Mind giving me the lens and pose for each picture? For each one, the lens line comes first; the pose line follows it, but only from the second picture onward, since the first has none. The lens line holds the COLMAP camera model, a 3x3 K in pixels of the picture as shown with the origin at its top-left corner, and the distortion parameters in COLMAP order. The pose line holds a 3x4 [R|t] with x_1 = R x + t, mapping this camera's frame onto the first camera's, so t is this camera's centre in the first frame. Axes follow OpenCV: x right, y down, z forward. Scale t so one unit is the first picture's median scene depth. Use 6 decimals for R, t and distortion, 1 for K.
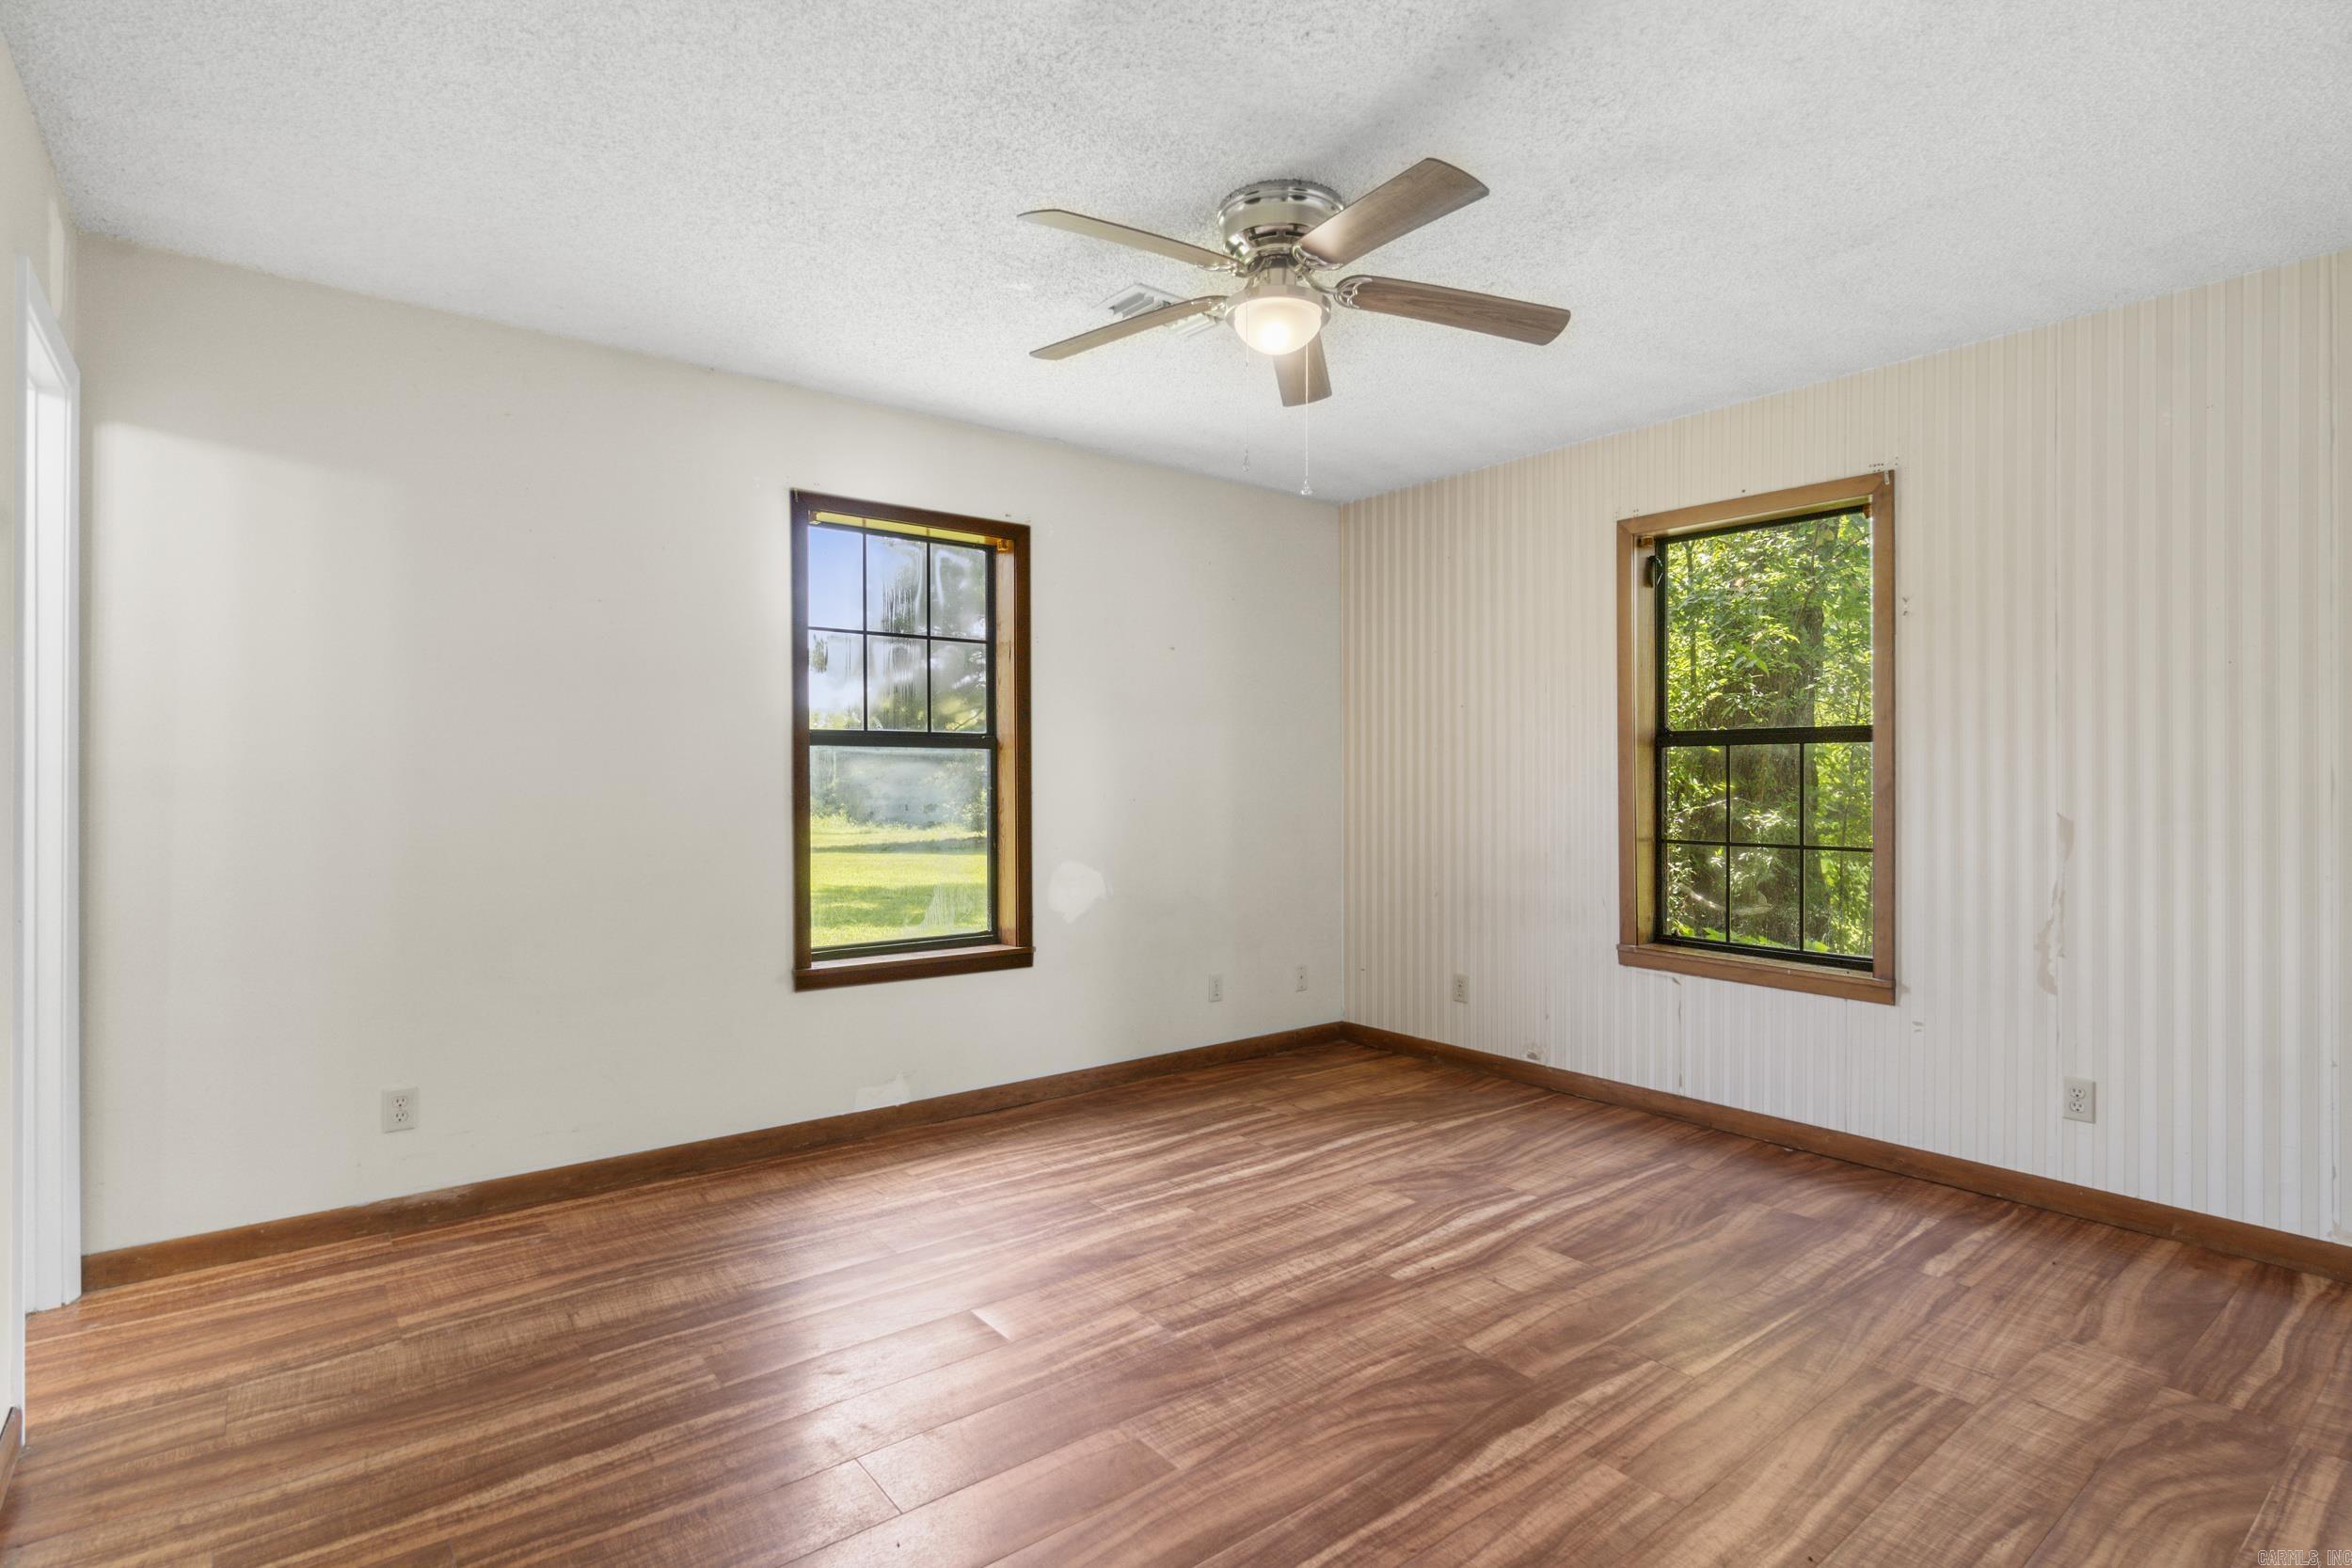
lens RADIAL K [[1092.2, 0, 1163.4], [0, 1092.2, 778.2], [0, 0, 1]] dist [-0.001922, 0.000291]
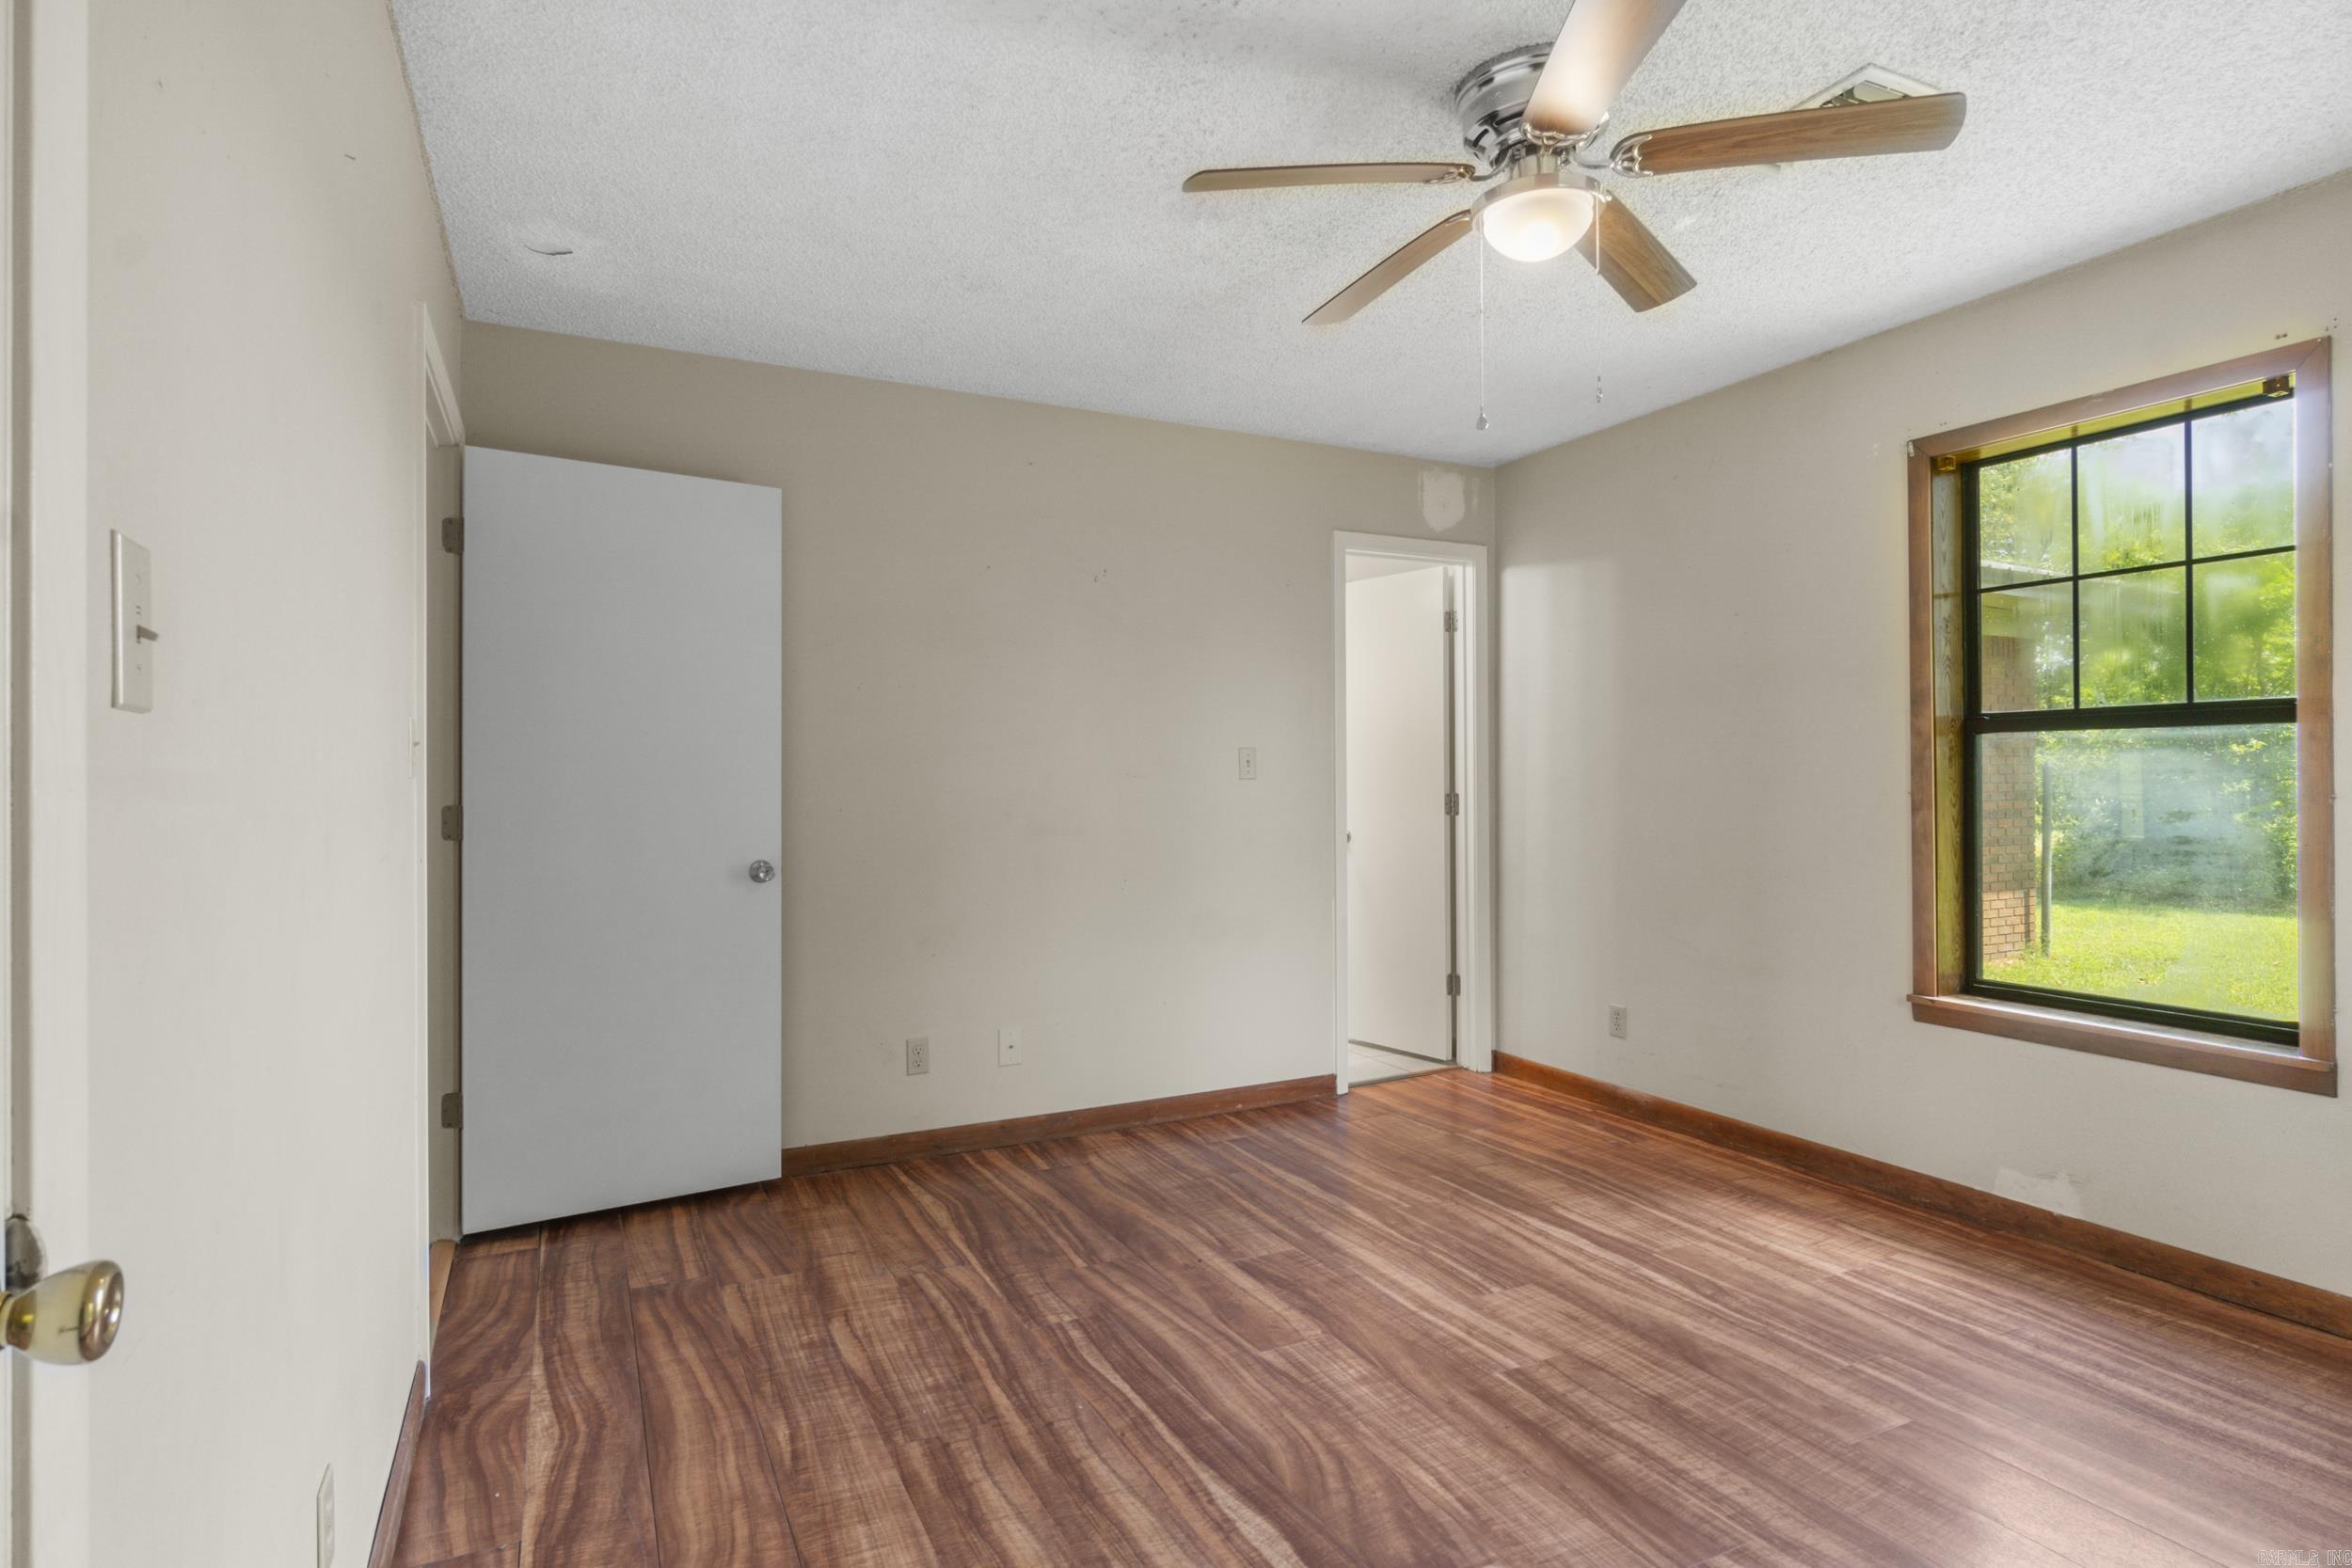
lens RADIAL K [[1203.9, 0, 1161.4], [0, 1203.9, 775.0], [0, 0, 1]] dist [-0.006716, 0.005379]
pose [[-0.177668, -0.002474, -0.984087, 1.030769], [0.006983, 0.999968, -0.003775, 0.012898], [0.984066, -0.007543, -0.177645, 0.891399]]
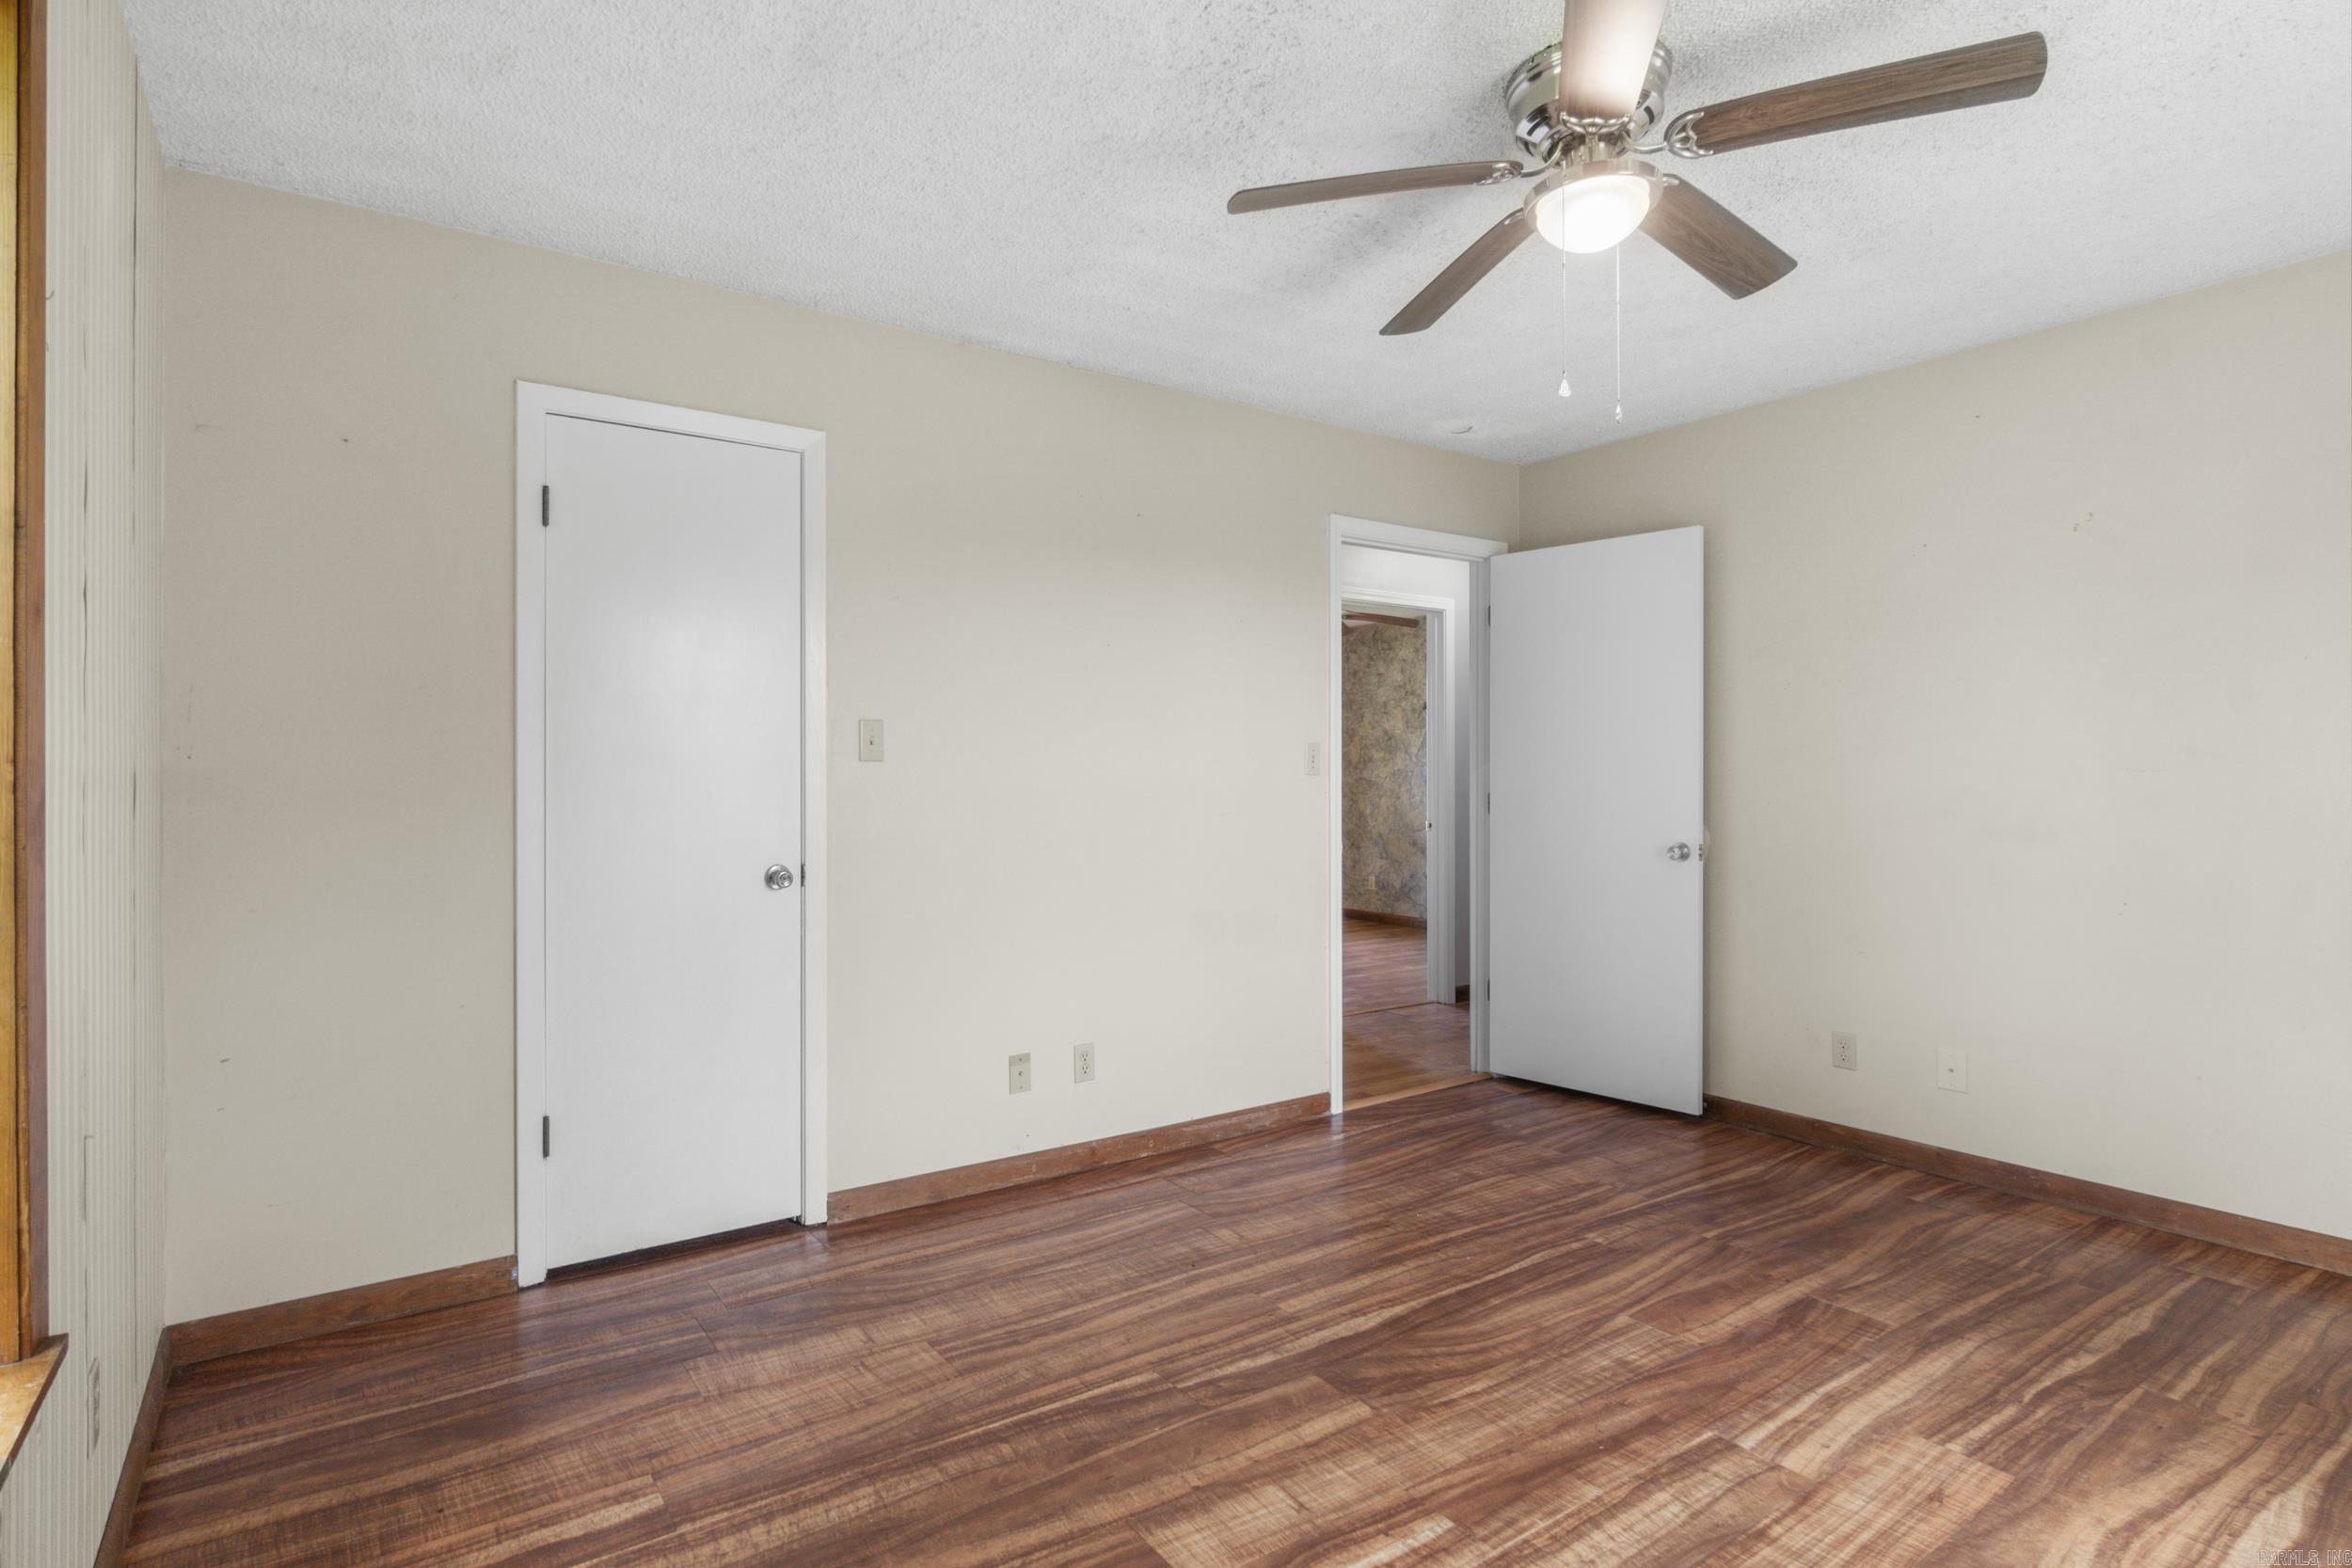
lens RADIAL K [[1213.8, 0, 1198.7], [0, 1213.8, 776.5], [0, 0, 1]] dist [-0.000543, 0.000697]
pose [[-0.999886, 0.003968, 0.014555, 0.383908], [0.003924, 0.999988, -0.003036, 0.007366], [-0.014567, -0.002979, -0.999889, 1.906416]]
